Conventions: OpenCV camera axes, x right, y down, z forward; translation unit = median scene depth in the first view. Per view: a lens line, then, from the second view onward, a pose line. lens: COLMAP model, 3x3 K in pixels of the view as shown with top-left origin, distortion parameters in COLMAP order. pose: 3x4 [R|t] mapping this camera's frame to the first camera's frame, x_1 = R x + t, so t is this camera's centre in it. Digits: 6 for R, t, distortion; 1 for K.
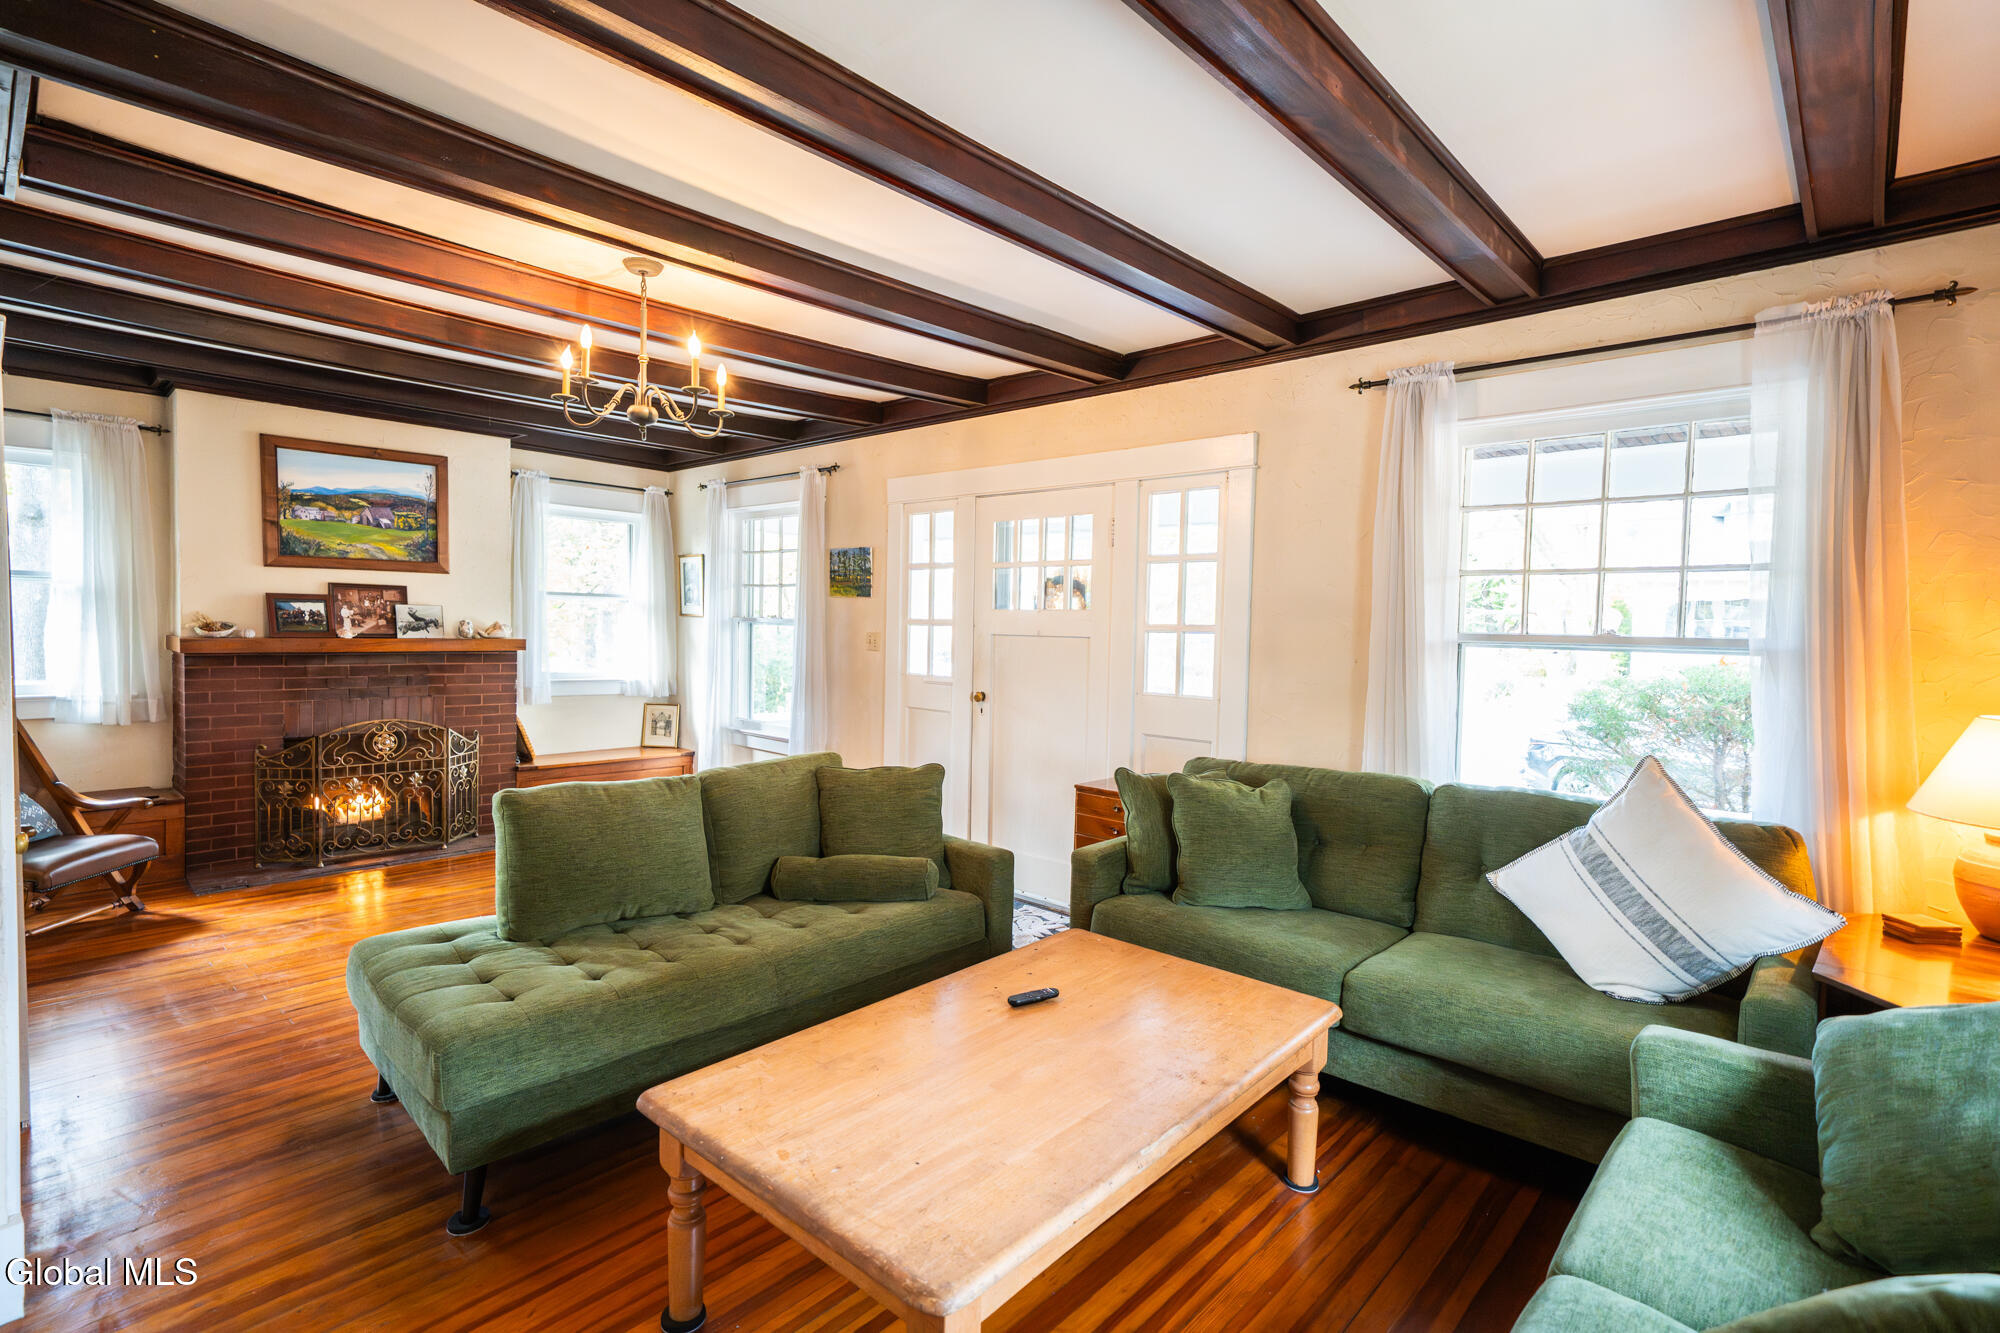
lens RADIAL K [[958.9, 0, 1004.2], [0, 958.9, 667.3], [0, 0, 1]] dist [0.024946, 0.000856]
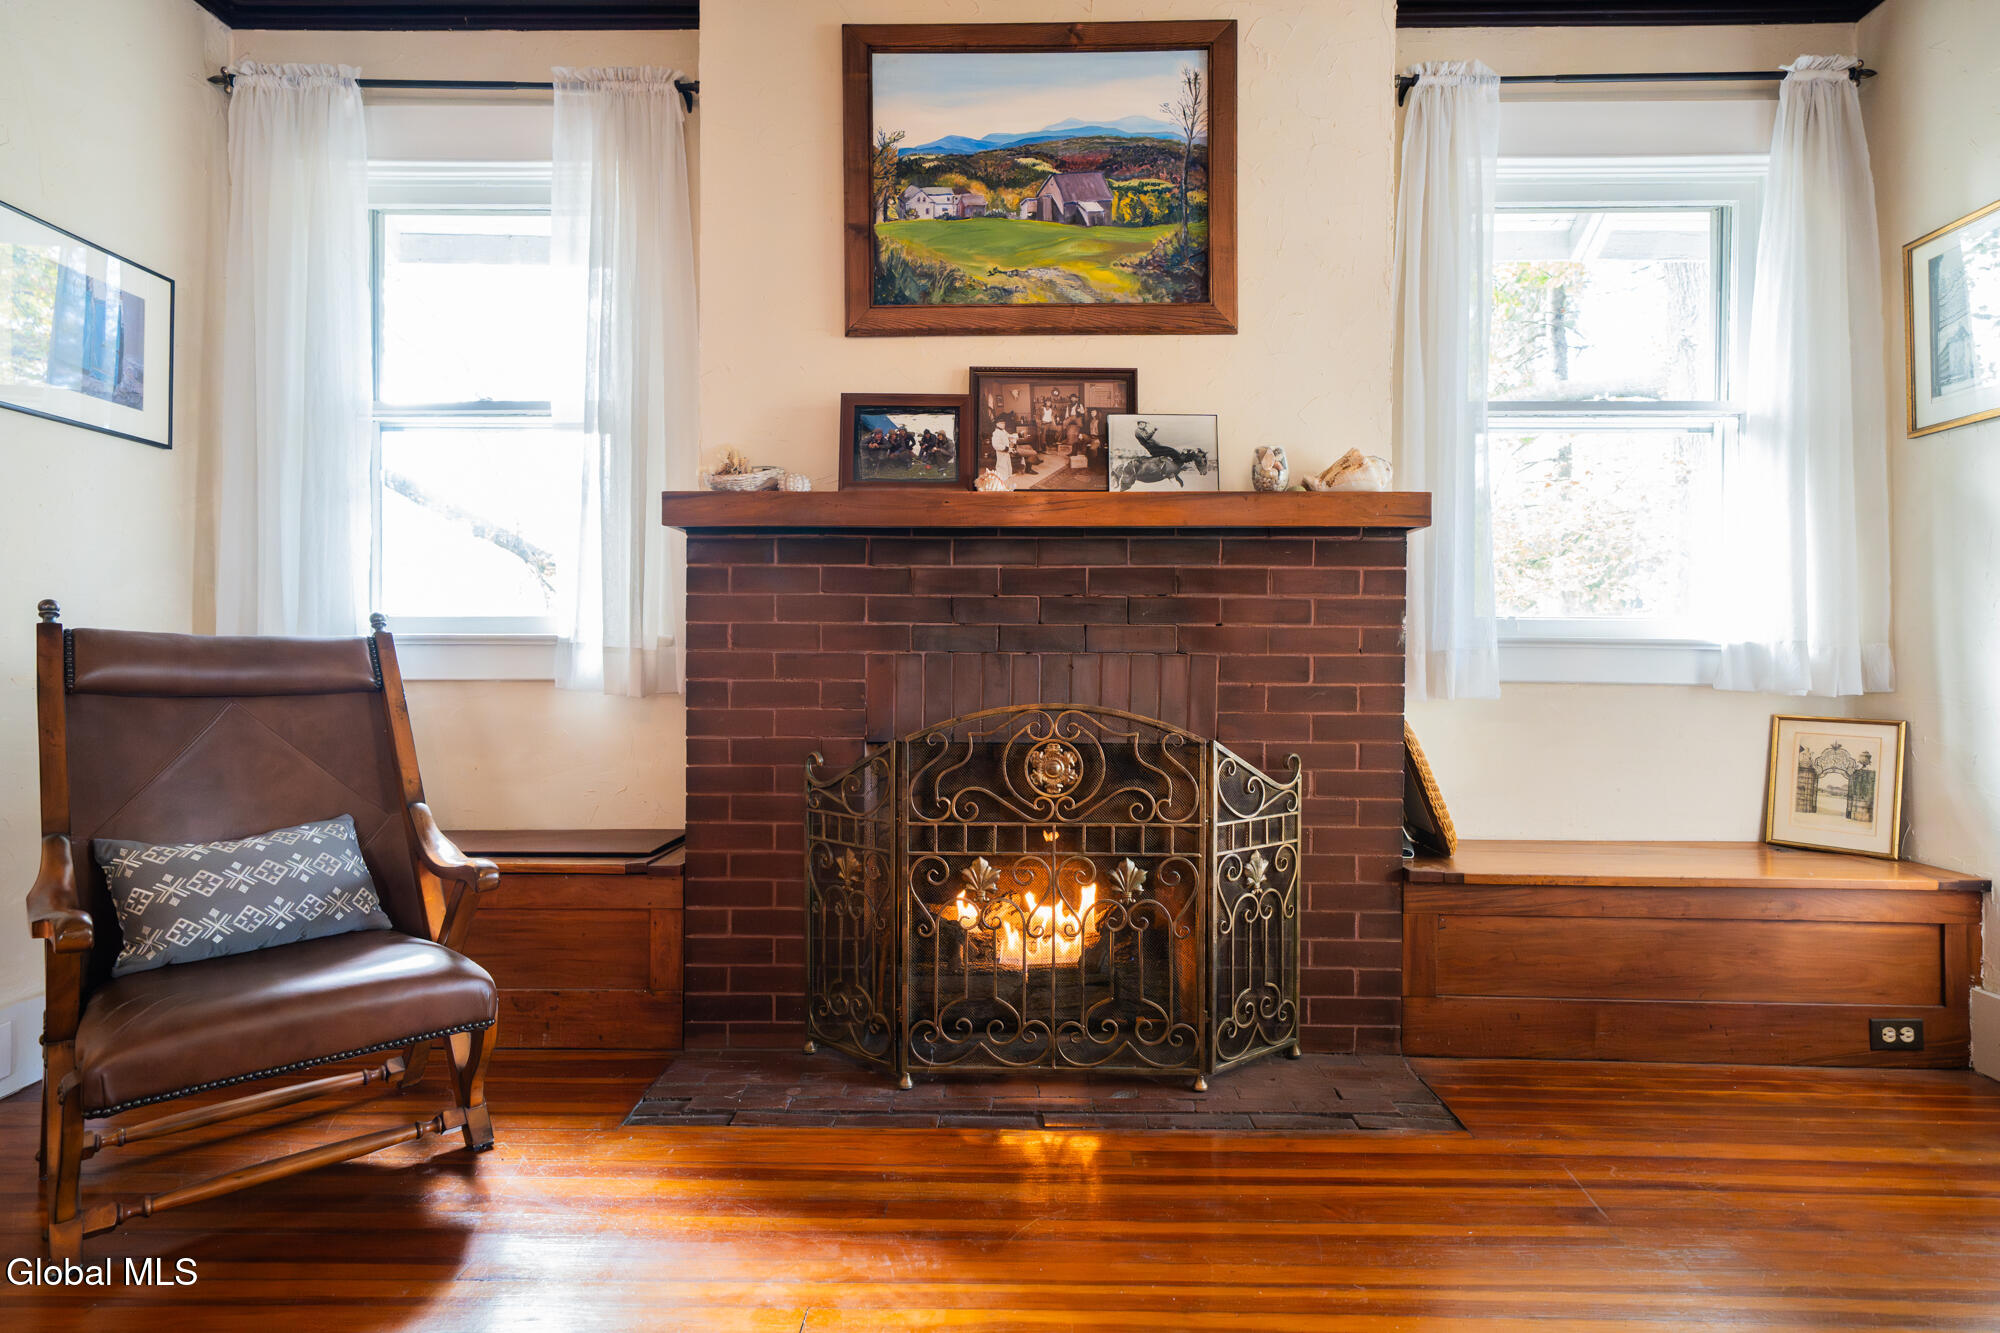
lens RADIAL K [[1026.6, 0, 1008.6], [0, 1026.6, 675.8], [0, 0, 1]] dist [0.003660, 0.002956]
pose [[0.650641, -0.020104, -0.759119, -0.344497], [-0.024725, 0.998559, -0.047637, 0.059620], [0.758983, 0.049763, 0.649206, 0.706928]]
